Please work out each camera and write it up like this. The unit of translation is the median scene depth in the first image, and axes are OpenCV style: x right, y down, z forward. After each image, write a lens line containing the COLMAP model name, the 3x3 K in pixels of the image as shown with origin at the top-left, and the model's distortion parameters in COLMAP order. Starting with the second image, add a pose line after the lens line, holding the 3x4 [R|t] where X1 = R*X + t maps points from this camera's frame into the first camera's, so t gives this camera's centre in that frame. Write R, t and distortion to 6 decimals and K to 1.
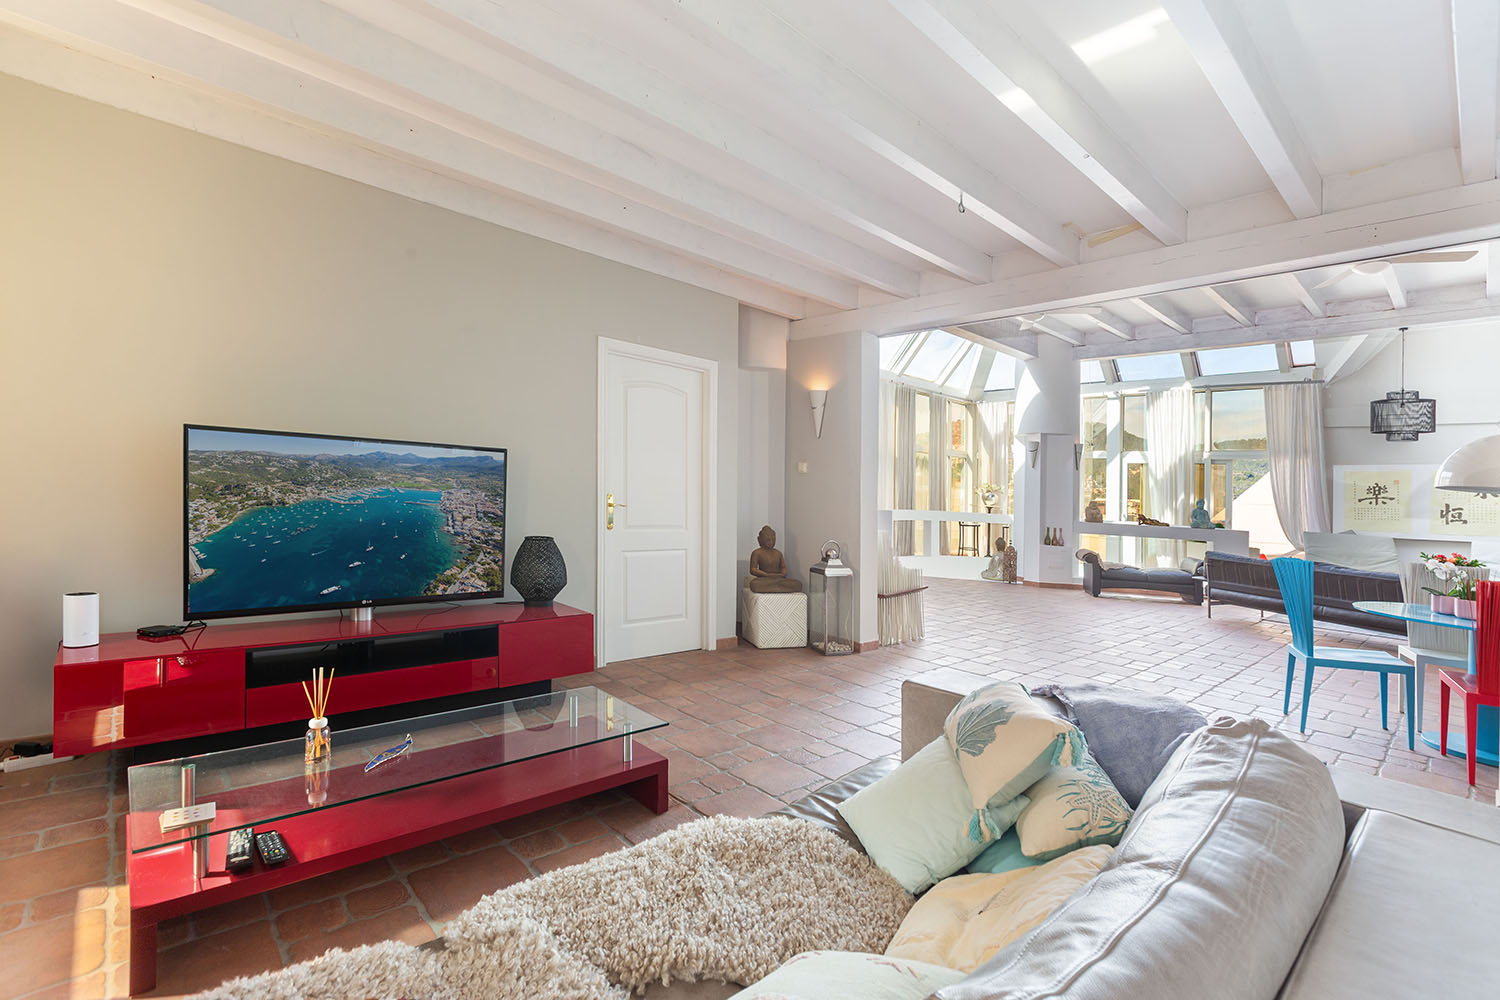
lens RADIAL K [[684.9, 0, 769.2], [0, 684.9, 460.2], [0, 0, 1]] dist [-0.000240, -0.000945]
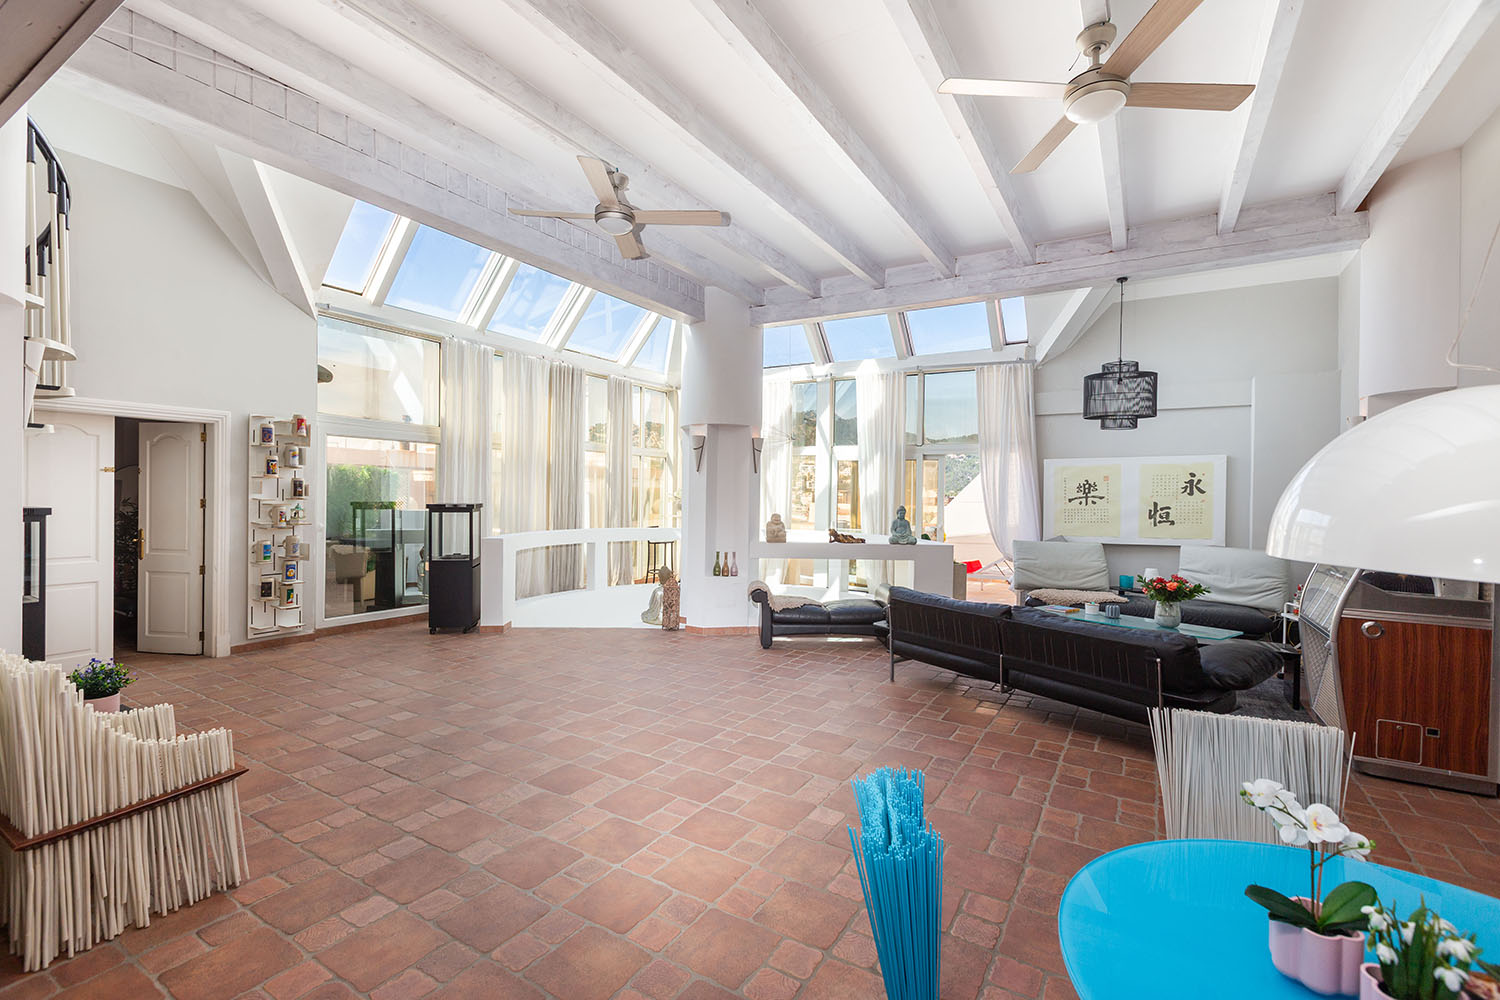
lens RADIAL K [[684.9, 0, 746.4], [0, 684.9, 502.0], [0, 0, 1]] dist [-0.000240, -0.000945]
pose [[0.962920, -0.038537, 0.267022, 0.247778], [0.021284, 0.997512, 0.067207, -0.005360], [-0.268947, -0.059032, 0.961344, 0.289794]]
